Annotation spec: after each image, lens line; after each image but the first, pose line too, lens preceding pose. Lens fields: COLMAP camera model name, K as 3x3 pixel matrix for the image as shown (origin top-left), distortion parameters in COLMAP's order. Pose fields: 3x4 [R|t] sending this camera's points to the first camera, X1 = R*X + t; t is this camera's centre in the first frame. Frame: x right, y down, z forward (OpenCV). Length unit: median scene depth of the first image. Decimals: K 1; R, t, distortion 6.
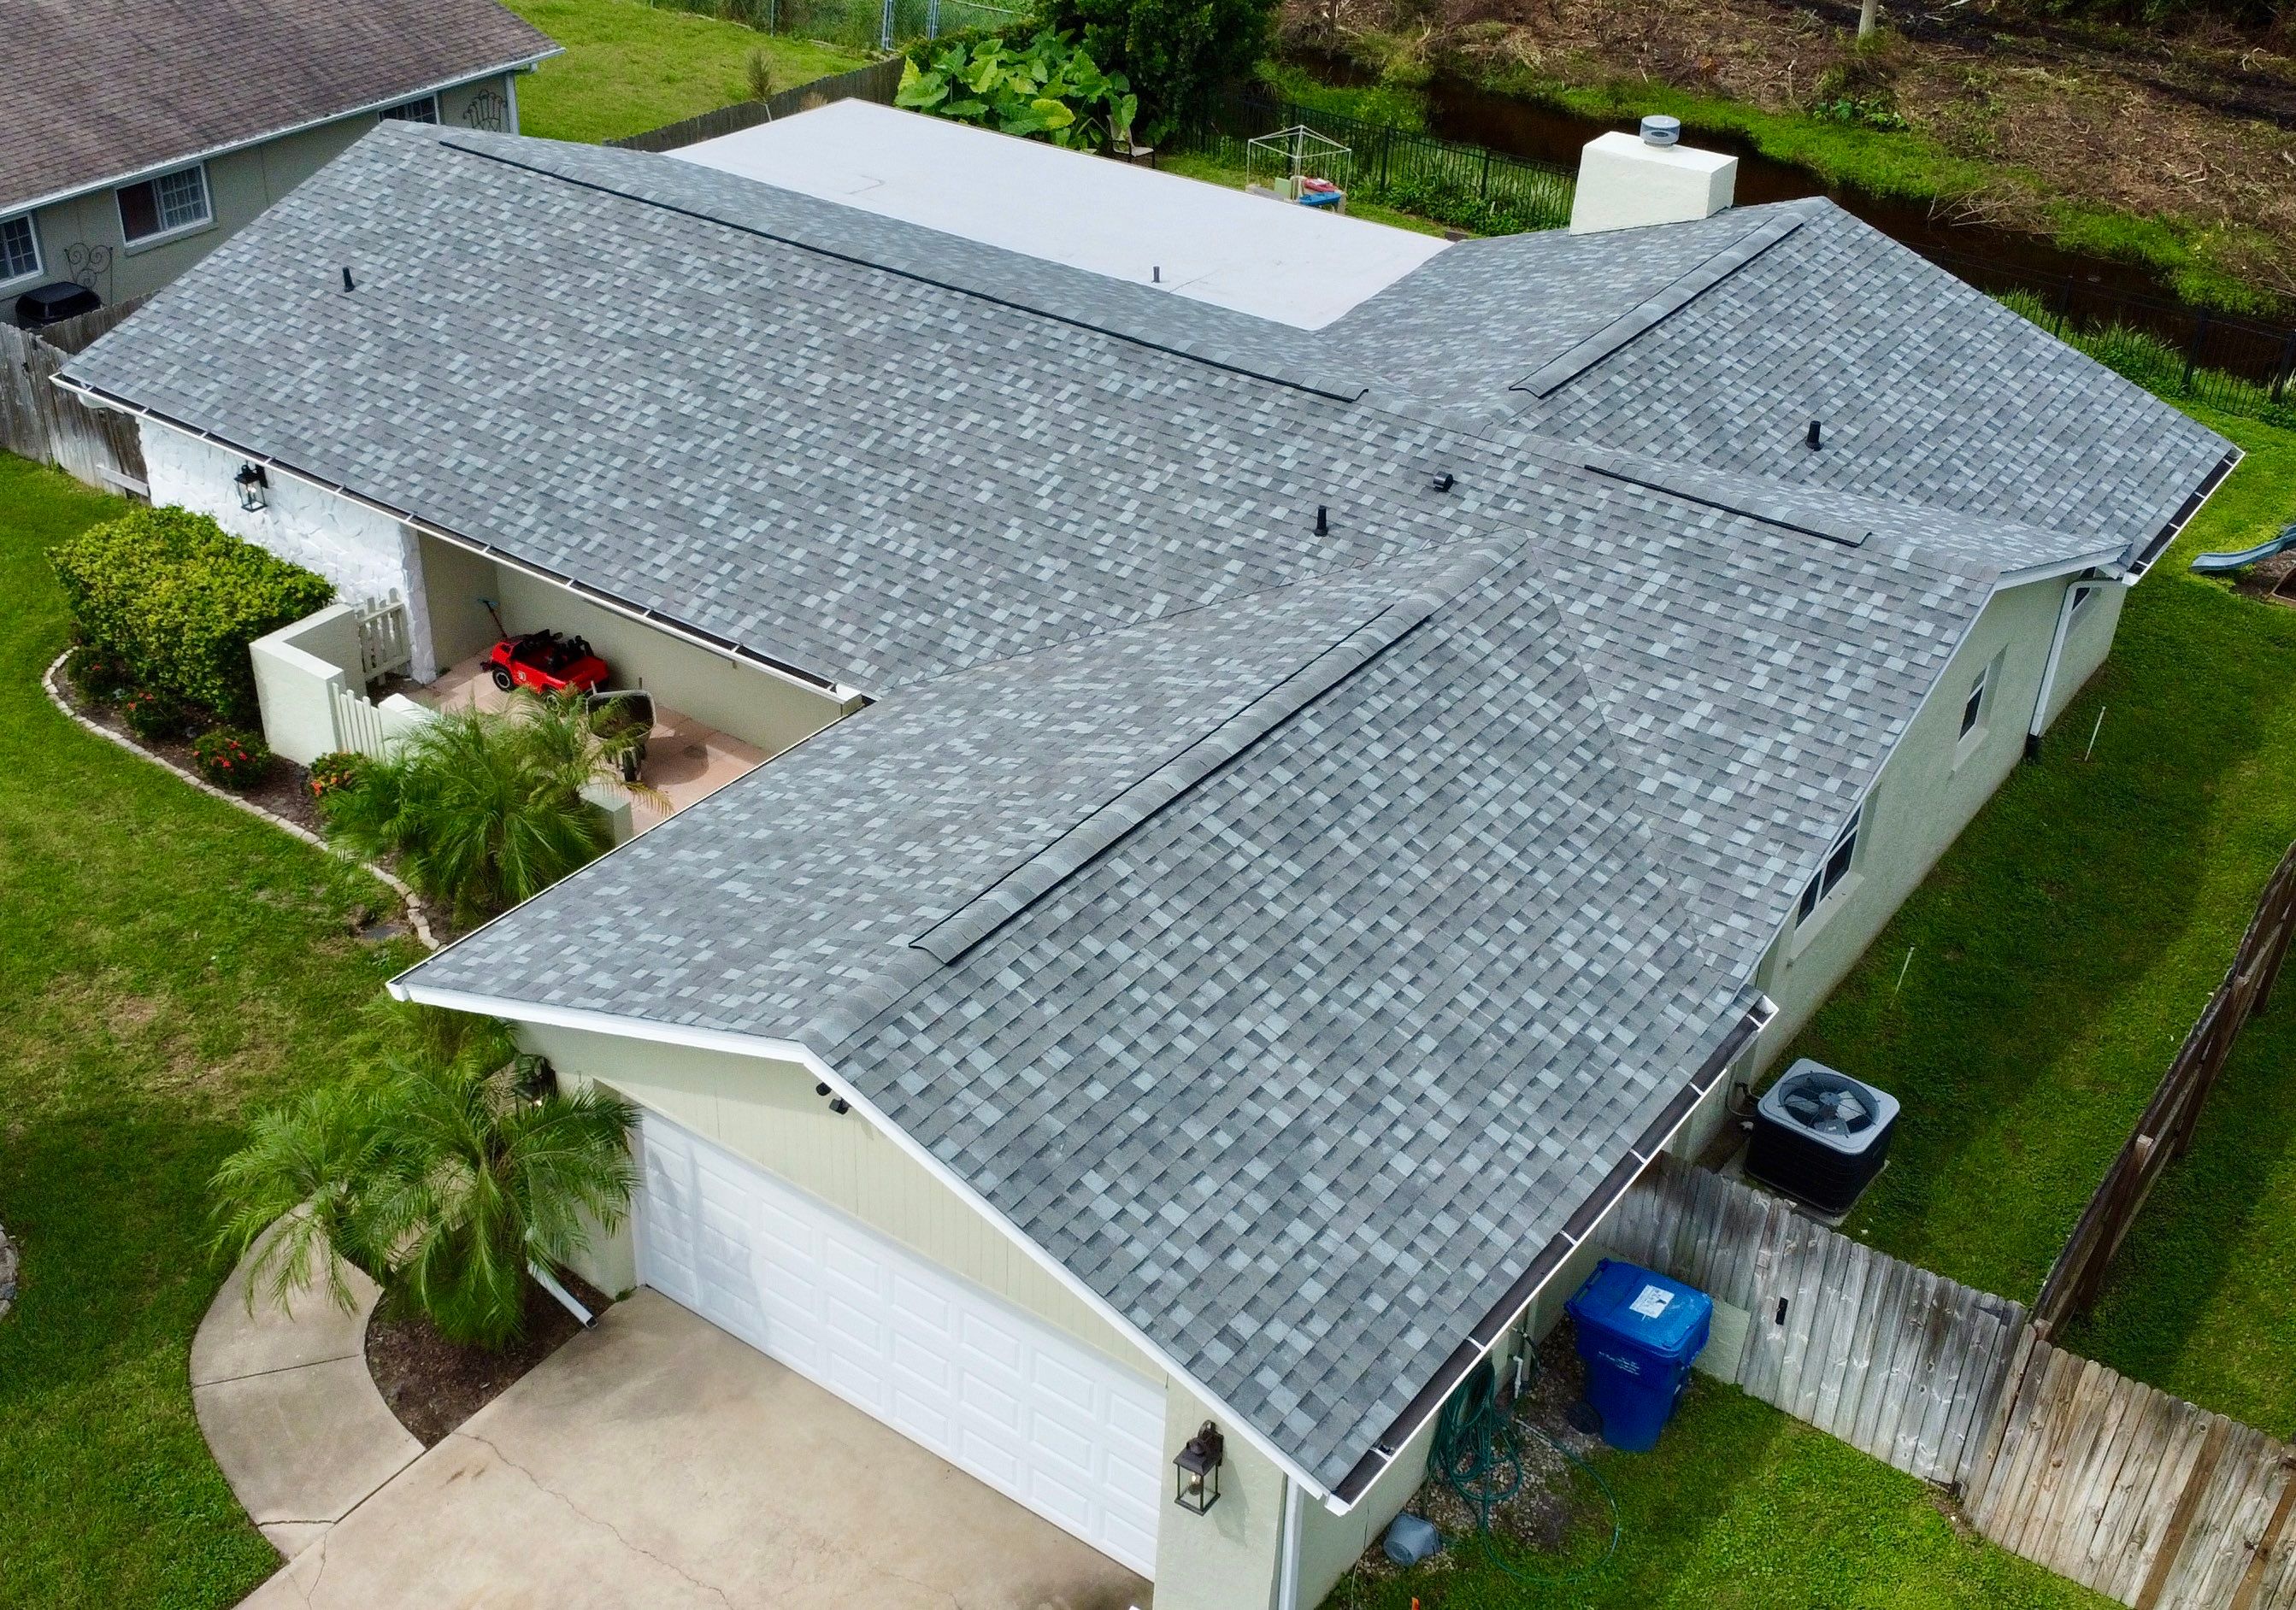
lens RADIAL K [[2461.8, 0, 1019.3], [0, 2461.8, 859.1], [0, 0, 1]] dist [-0.016908, -0.011982]
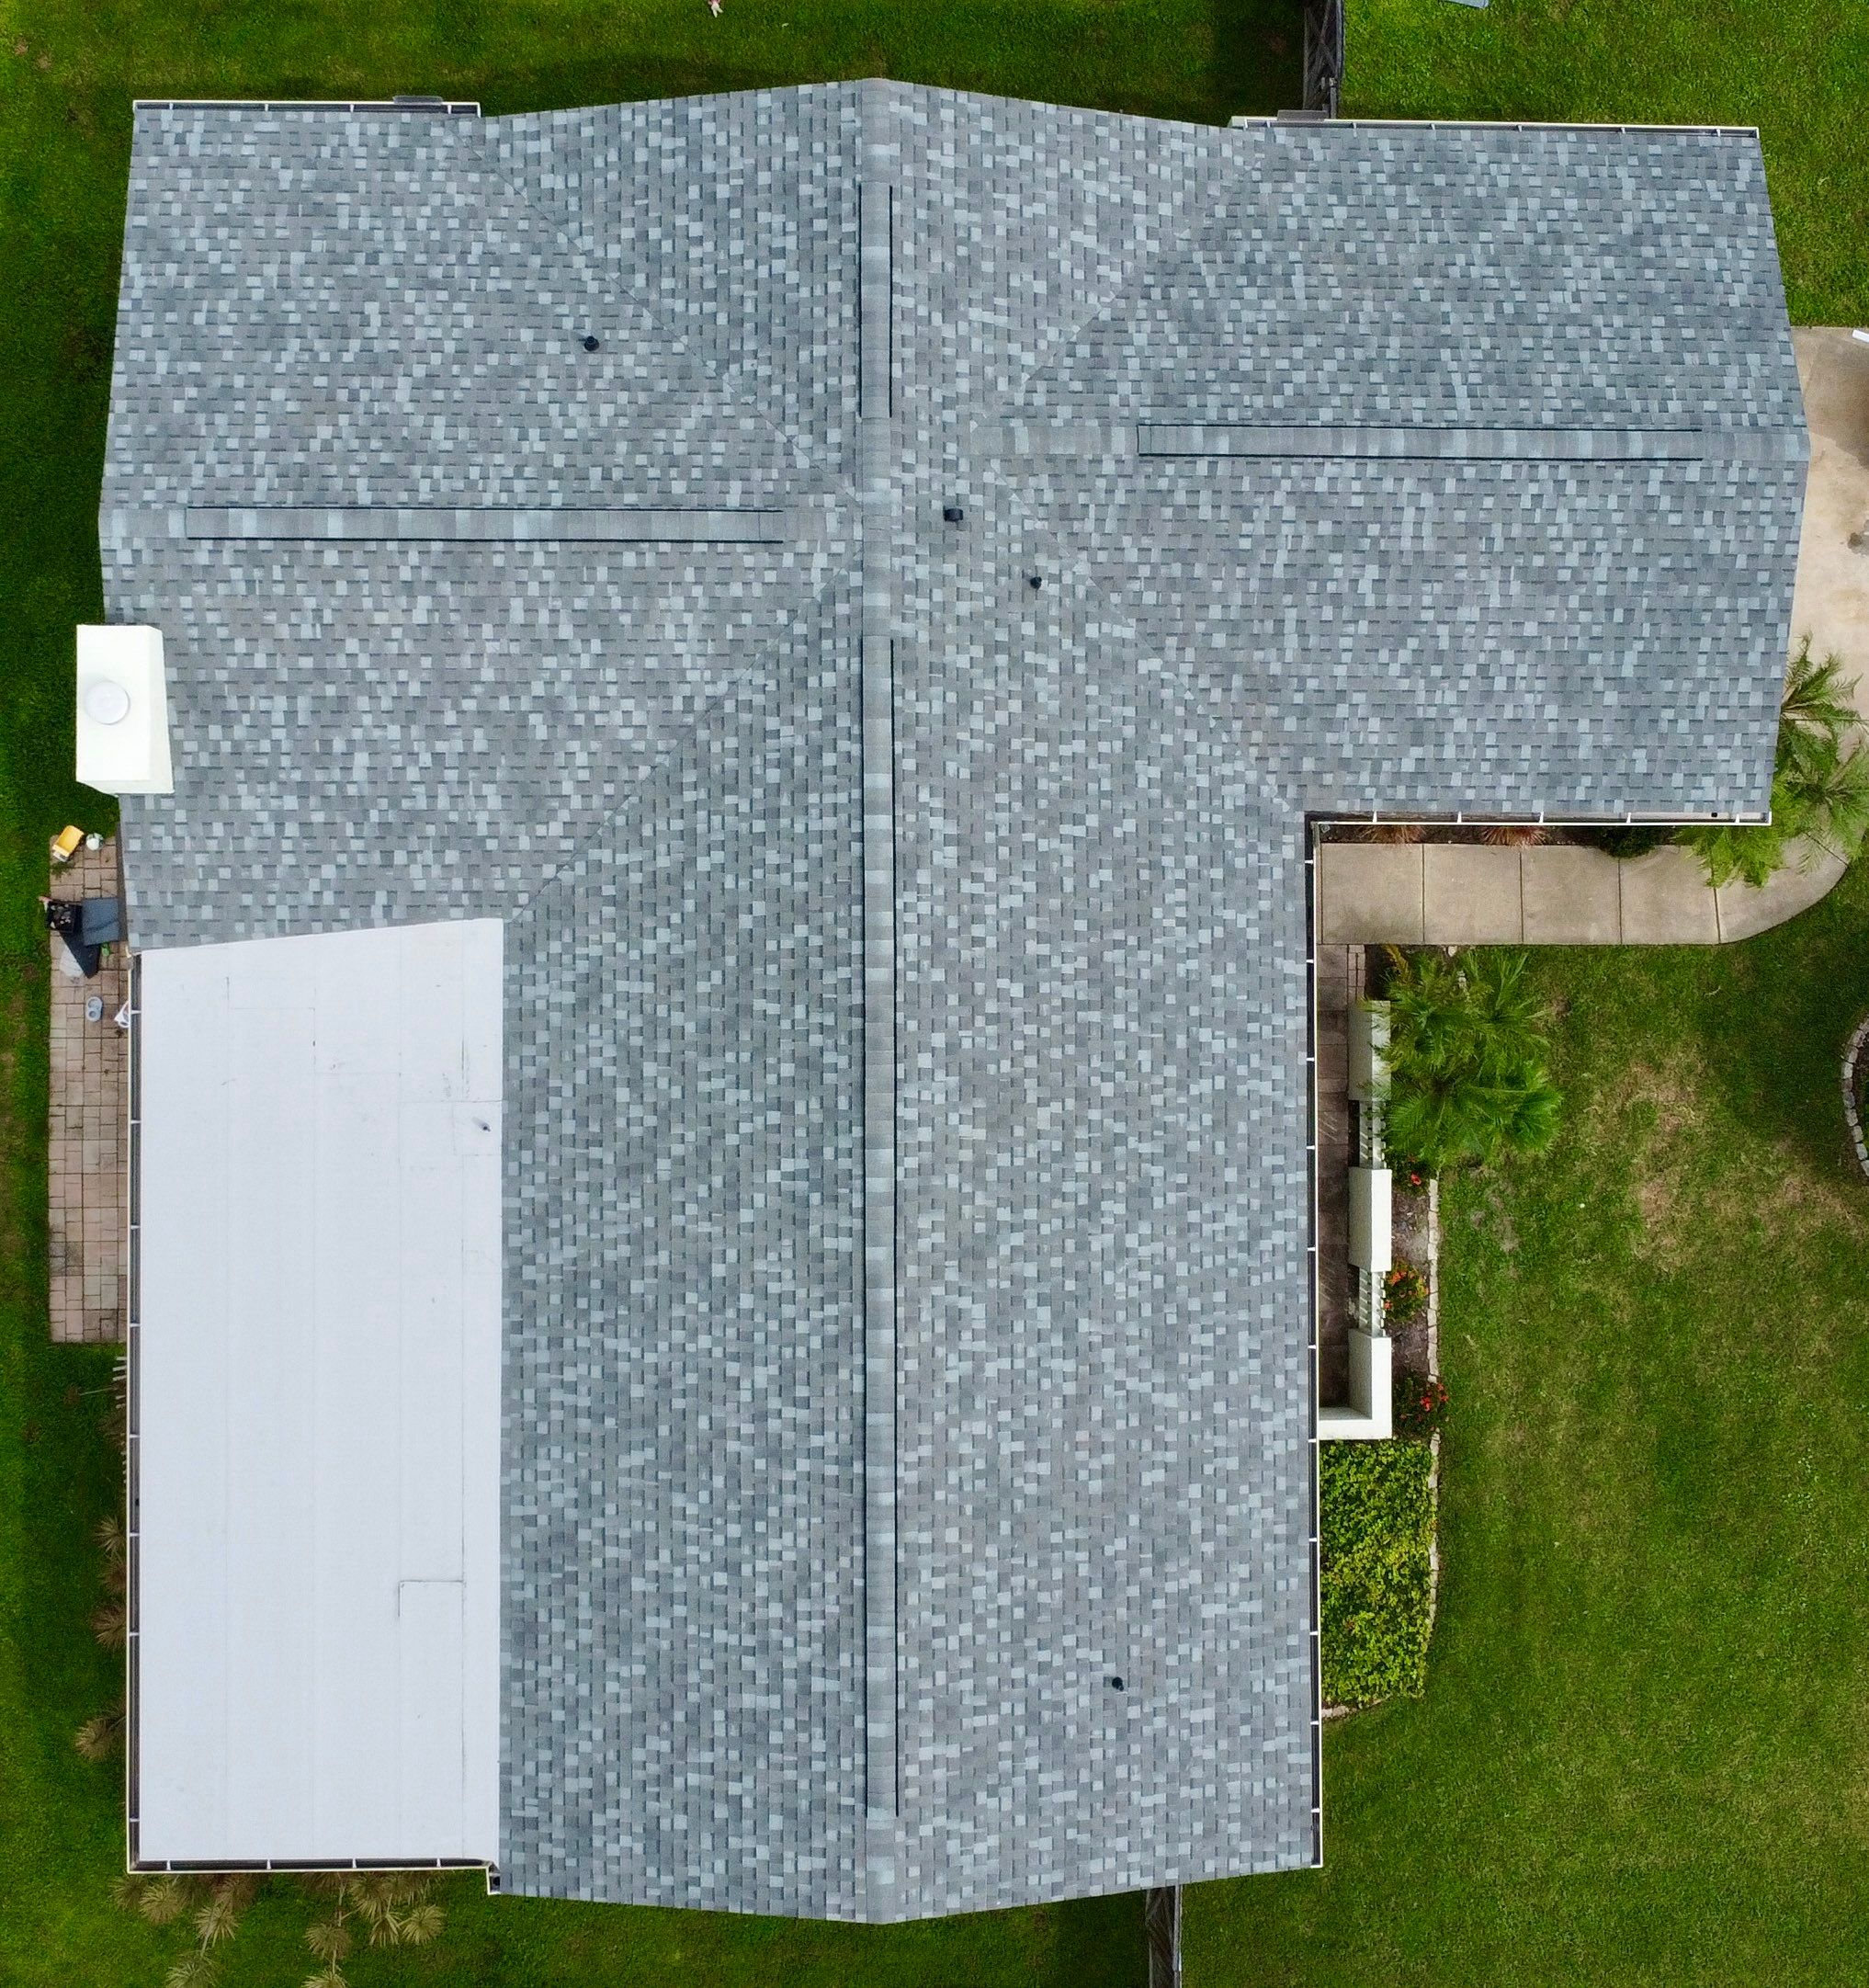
lens RADIAL K [[2657.6, 0, 870.9], [0, 2657.6, 1049.3], [0, 0, 1]] dist [-0.034464, 0.086323]
pose [[-0.608926, -0.792198, -0.040381, 0.040337], [0.379446, -0.335612, 0.862198, -1.350289], [-0.696584, 0.509693, 0.504959, 0.488076]]
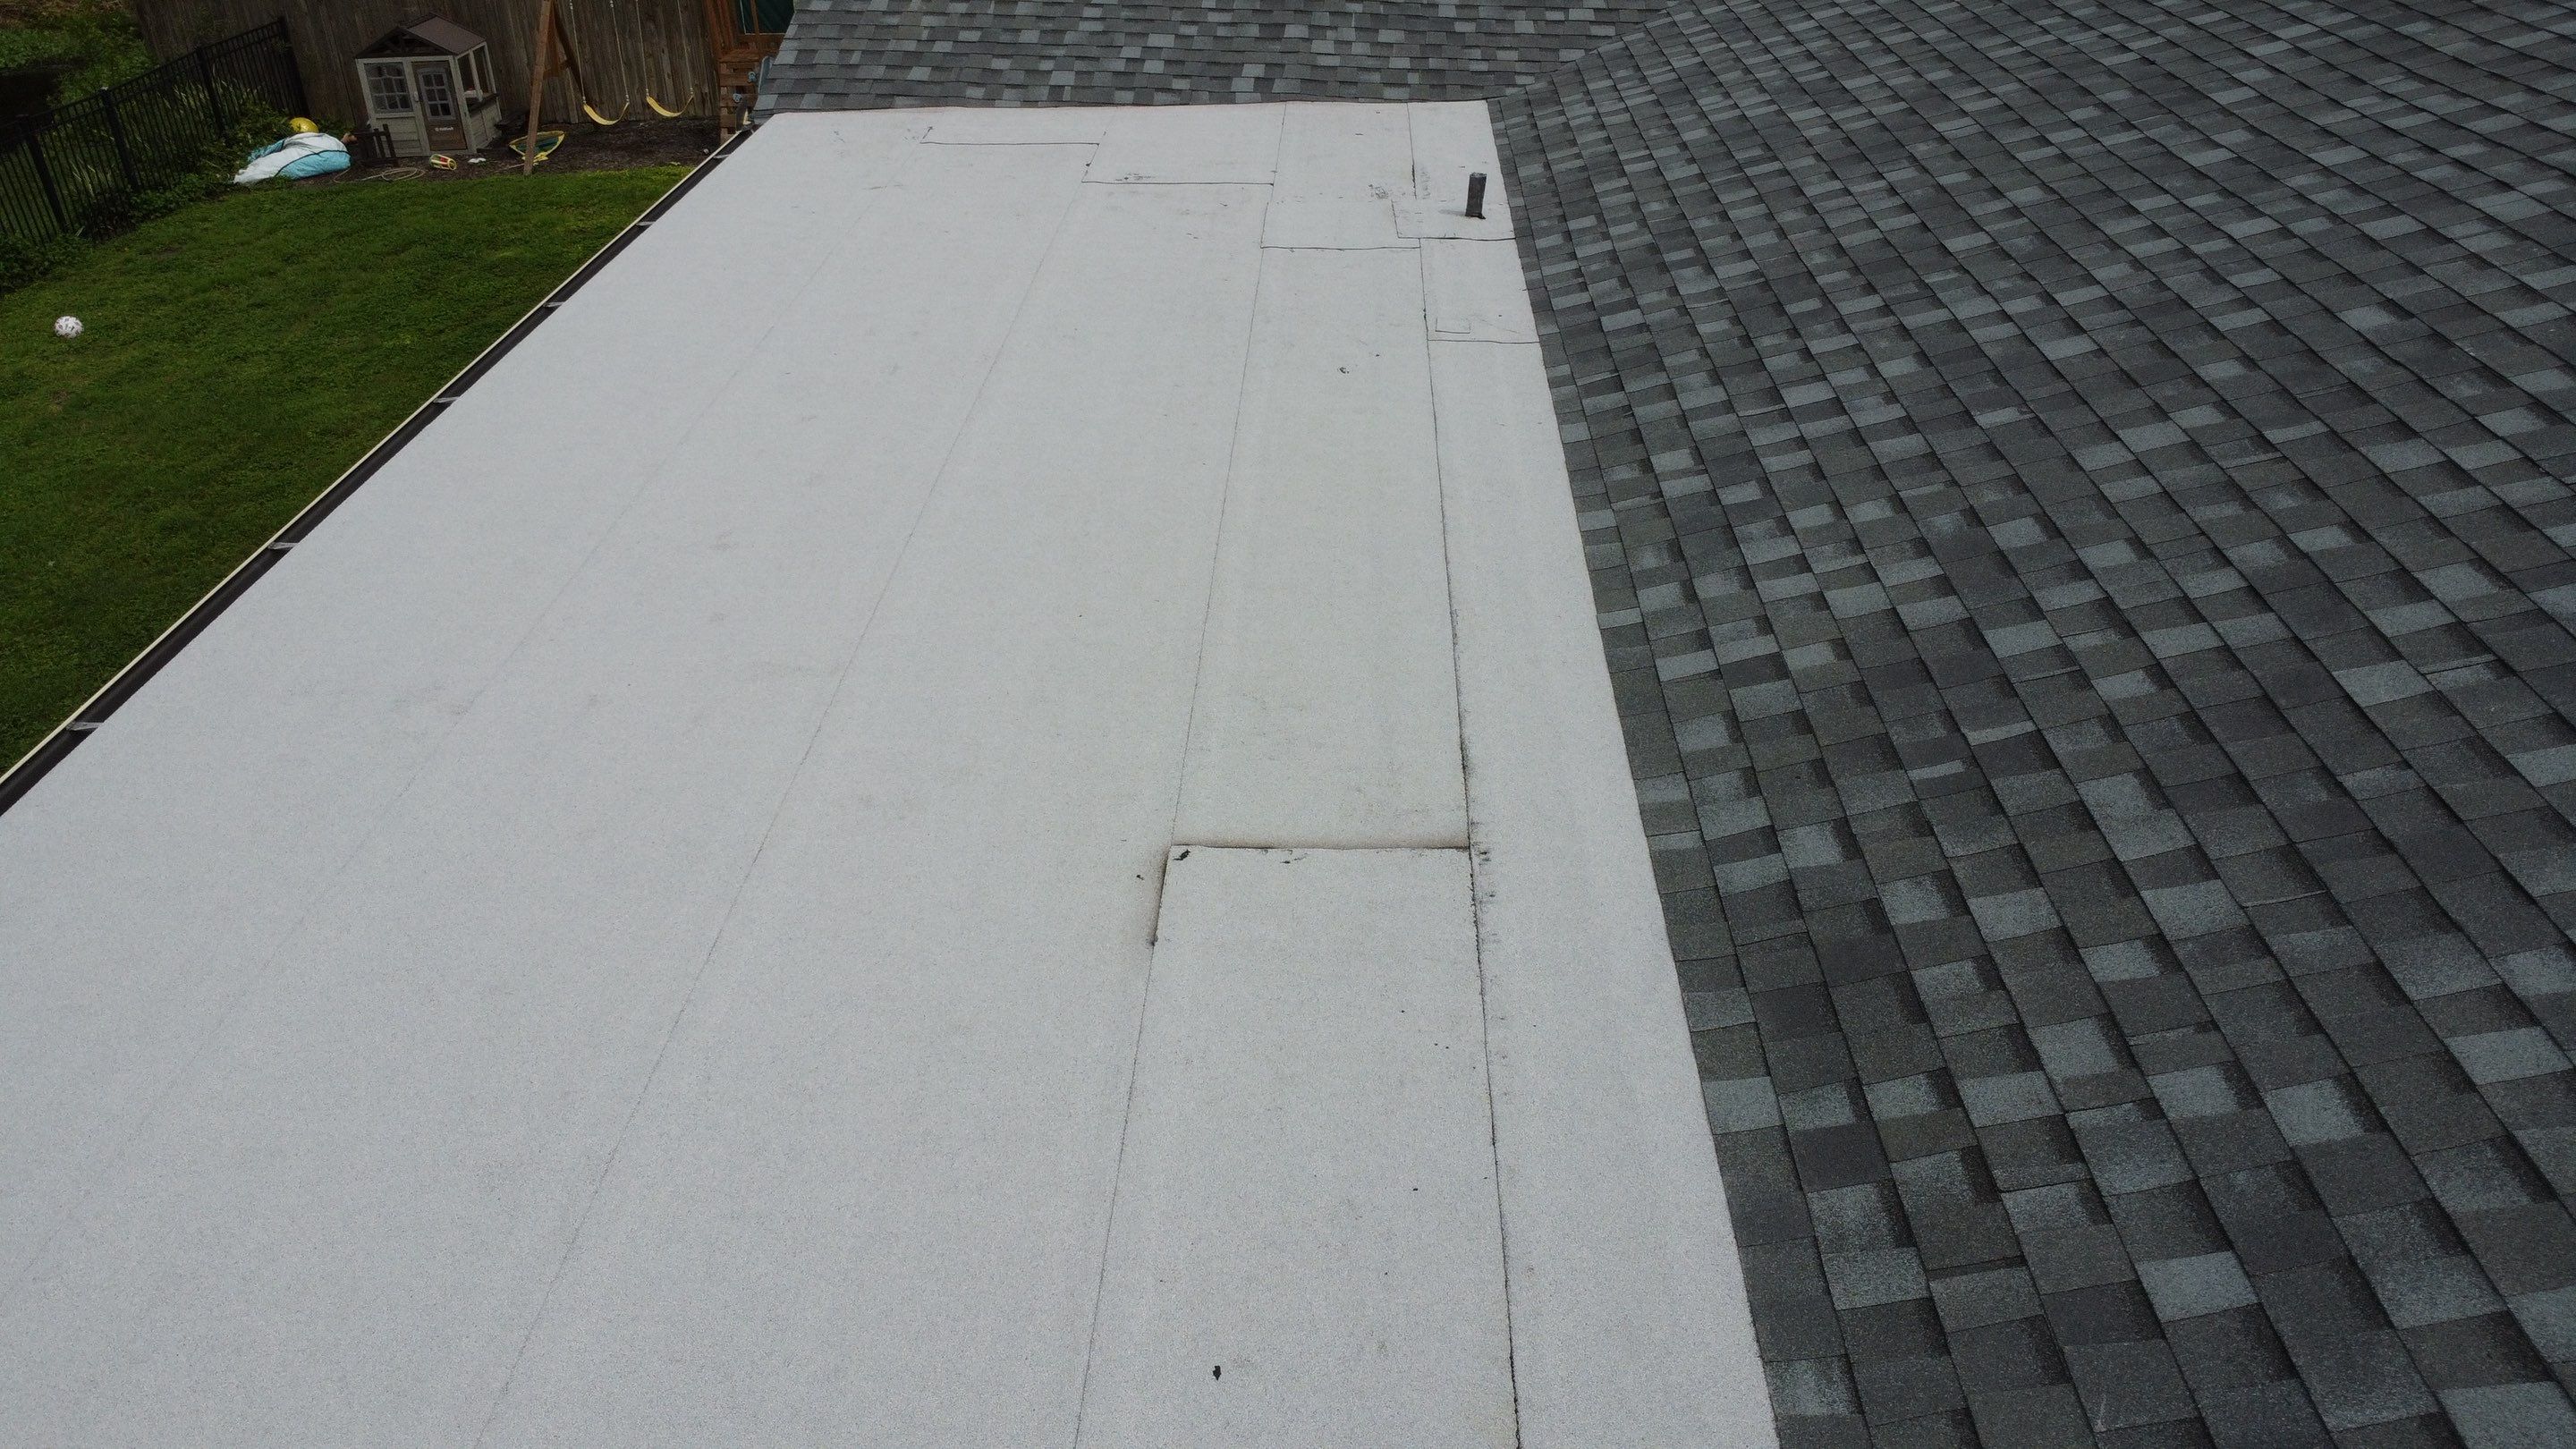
lens RADIAL K [[1870.2, 0, 1273.1], [0, 1870.2, 725.6], [0, 0, 1]] dist [-0.031330, 0.000292]
pose [[-0.576537, -0.443744, 0.686073, -0.212299], [0.423929, 0.555358, 0.715445, -0.538424], [-0.698491, 0.703327, -0.132068, 1.454611]]
